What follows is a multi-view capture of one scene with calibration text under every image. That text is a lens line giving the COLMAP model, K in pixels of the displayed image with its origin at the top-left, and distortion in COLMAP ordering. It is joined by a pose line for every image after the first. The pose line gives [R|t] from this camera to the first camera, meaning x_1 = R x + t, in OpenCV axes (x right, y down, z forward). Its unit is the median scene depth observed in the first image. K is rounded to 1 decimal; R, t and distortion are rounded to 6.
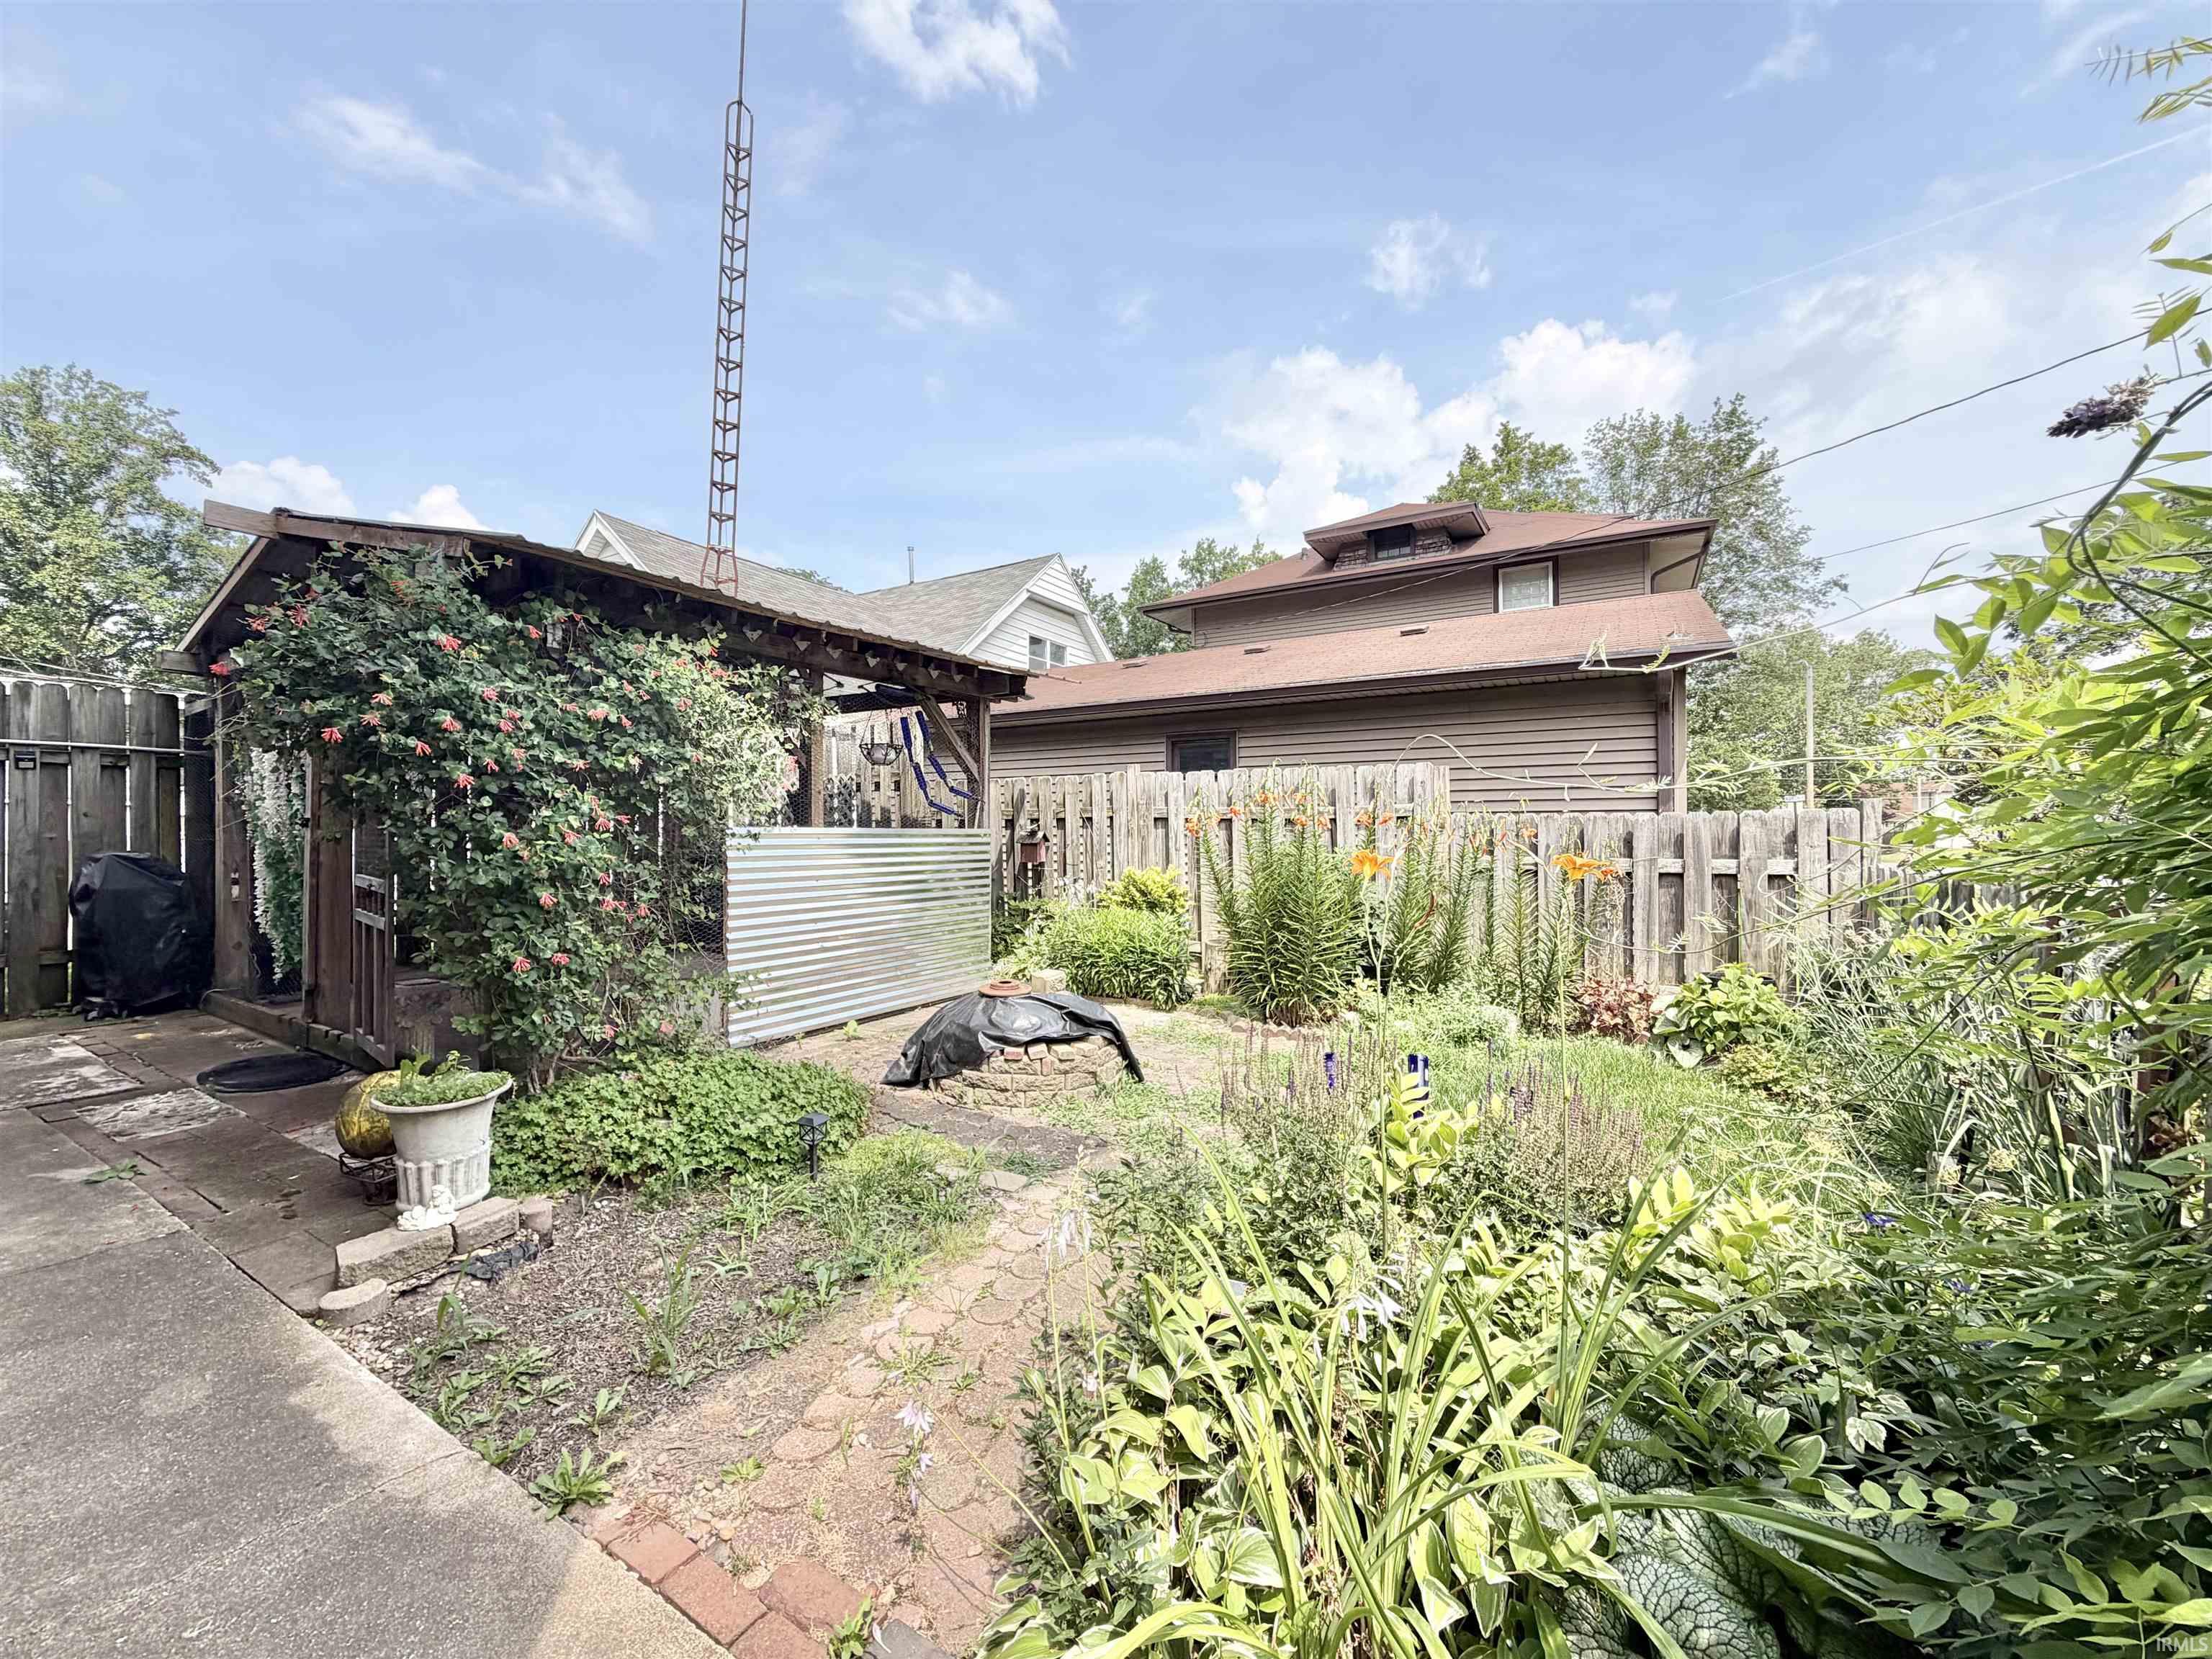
lens RADIAL K [[885.9, 0, 1093.6], [0, 885.9, 827.3], [0, 0, 1]] dist [0.000307, 0.000482]
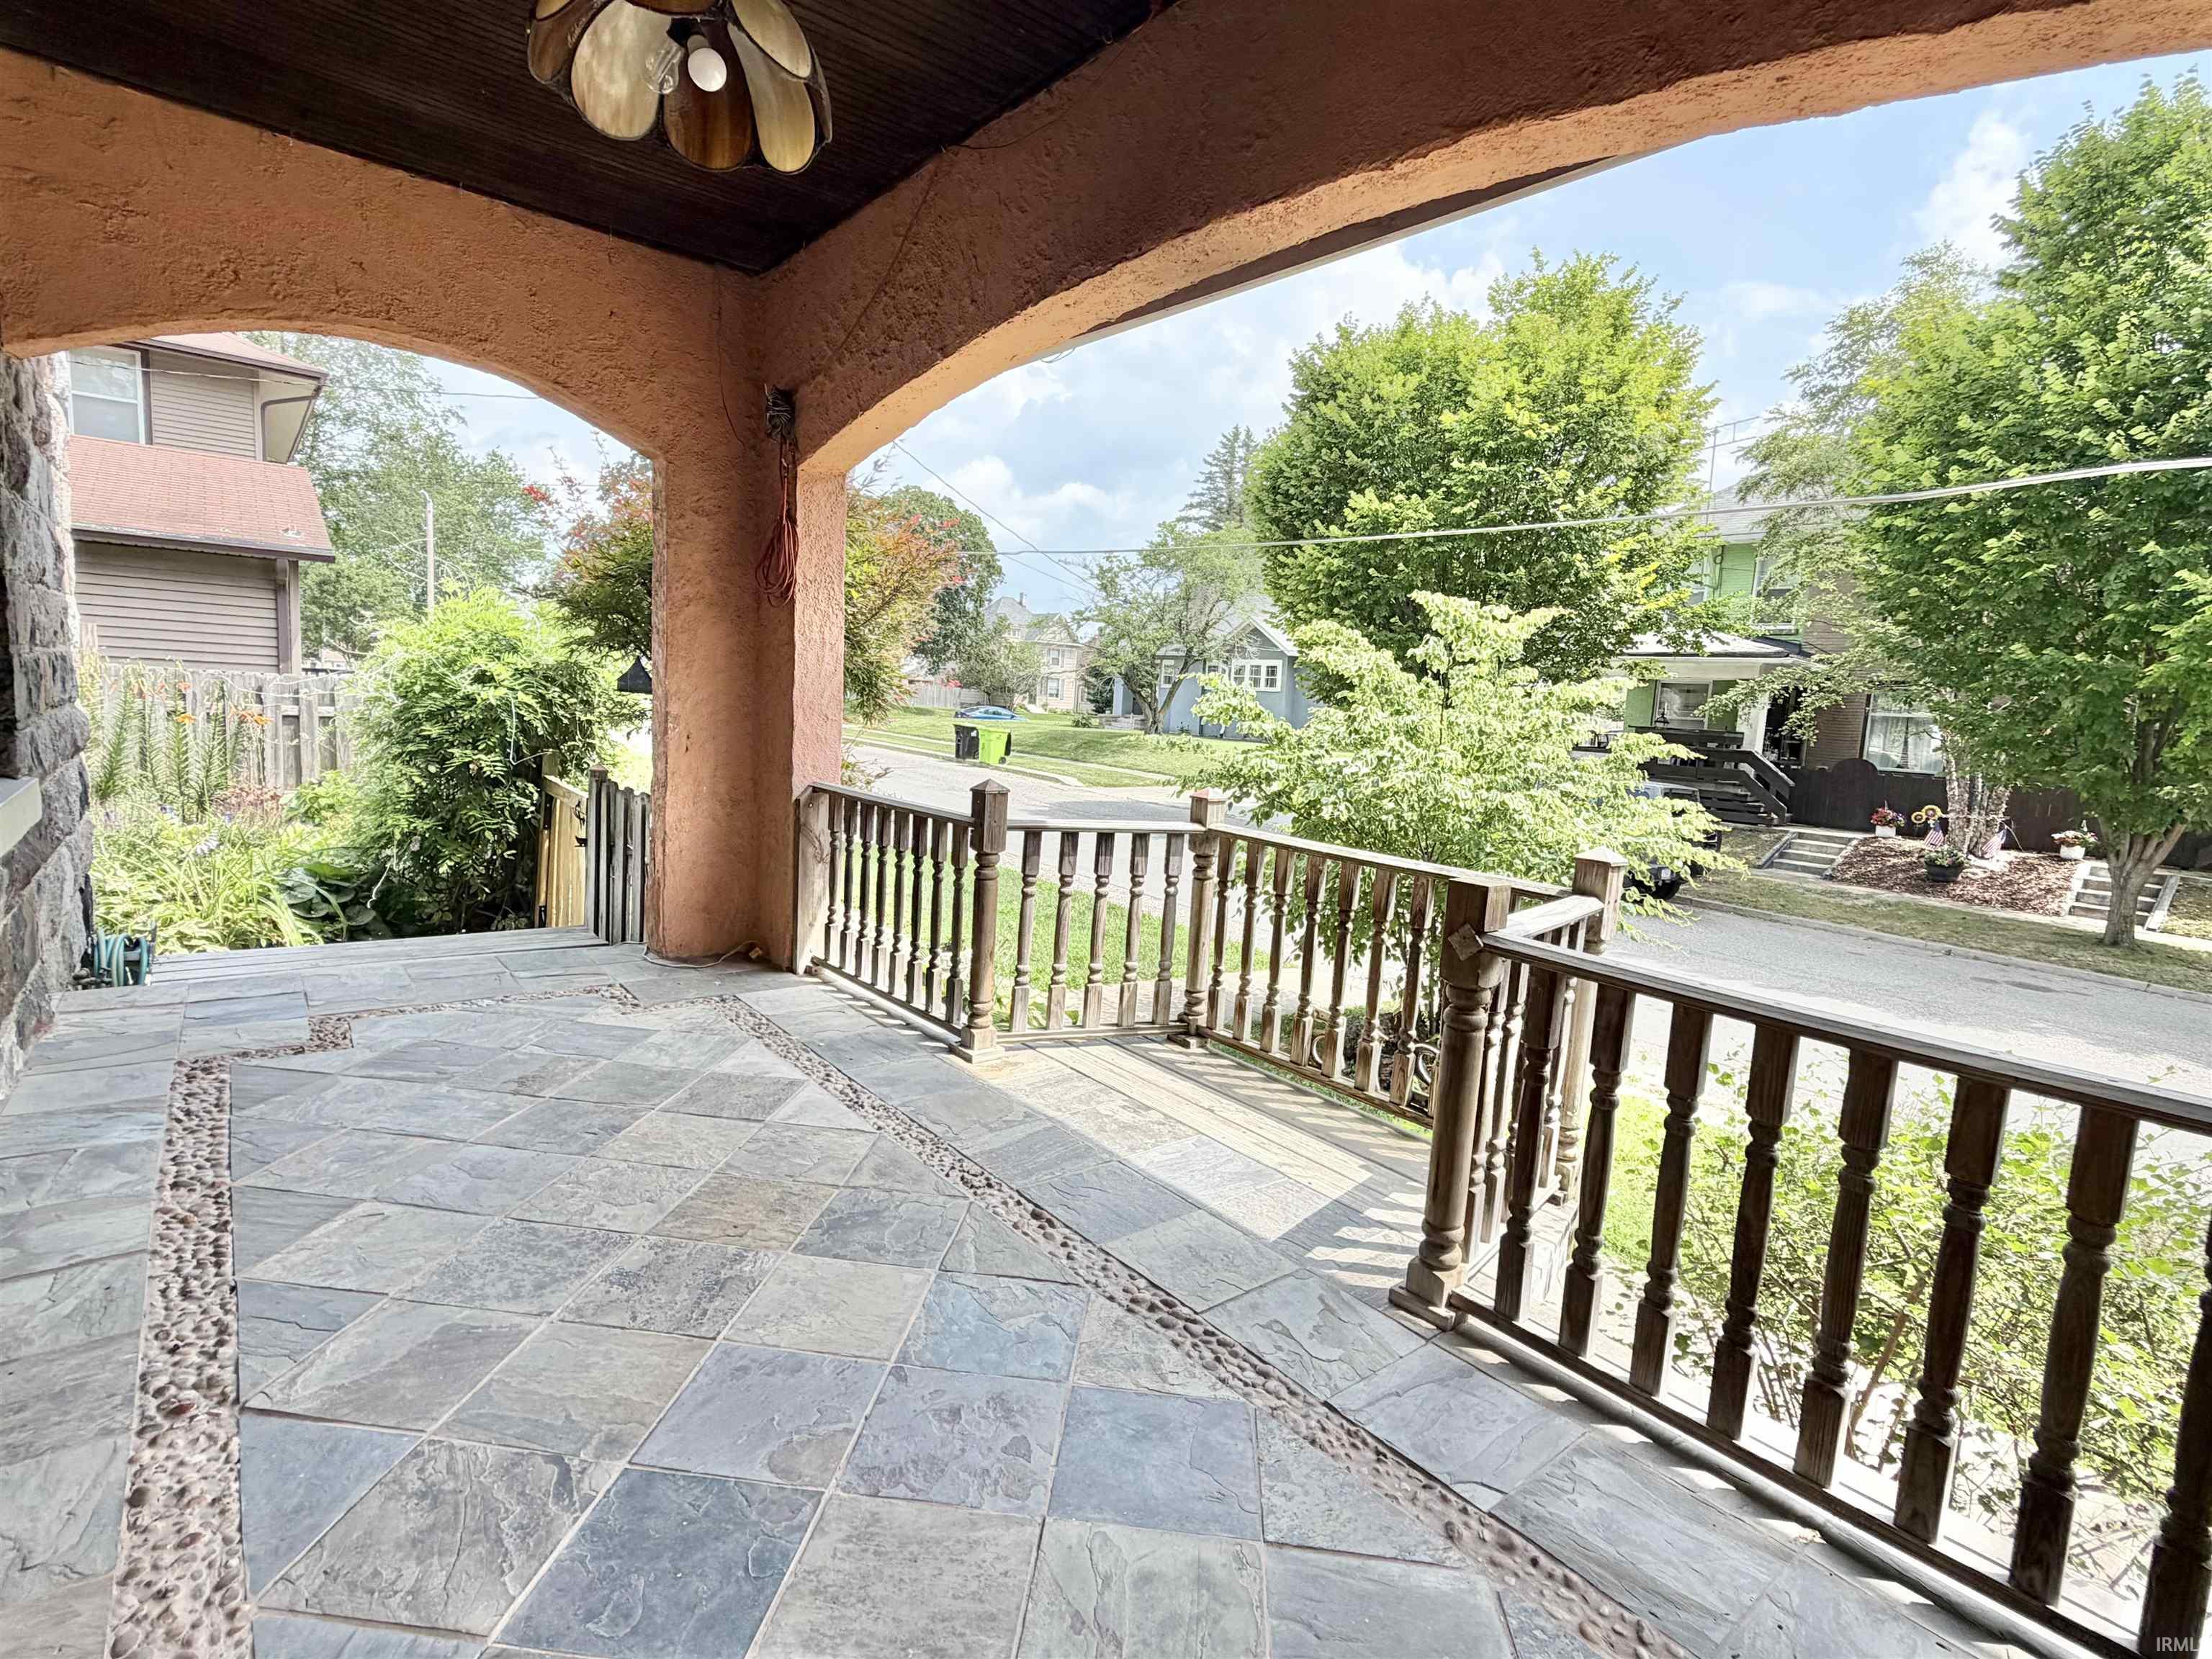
lens RADIAL K [[1096.7, 0, 1097.5], [0, 1096.7, 831.3], [0, 0, 1]] dist [0.002868, -0.000108]
pose [[0.351787, -0.085868, 0.932133, -0.631266], [-0.066727, 0.990950, 0.116469, -0.062974], [-0.933699, -0.103171, 0.342874, -0.952476]]
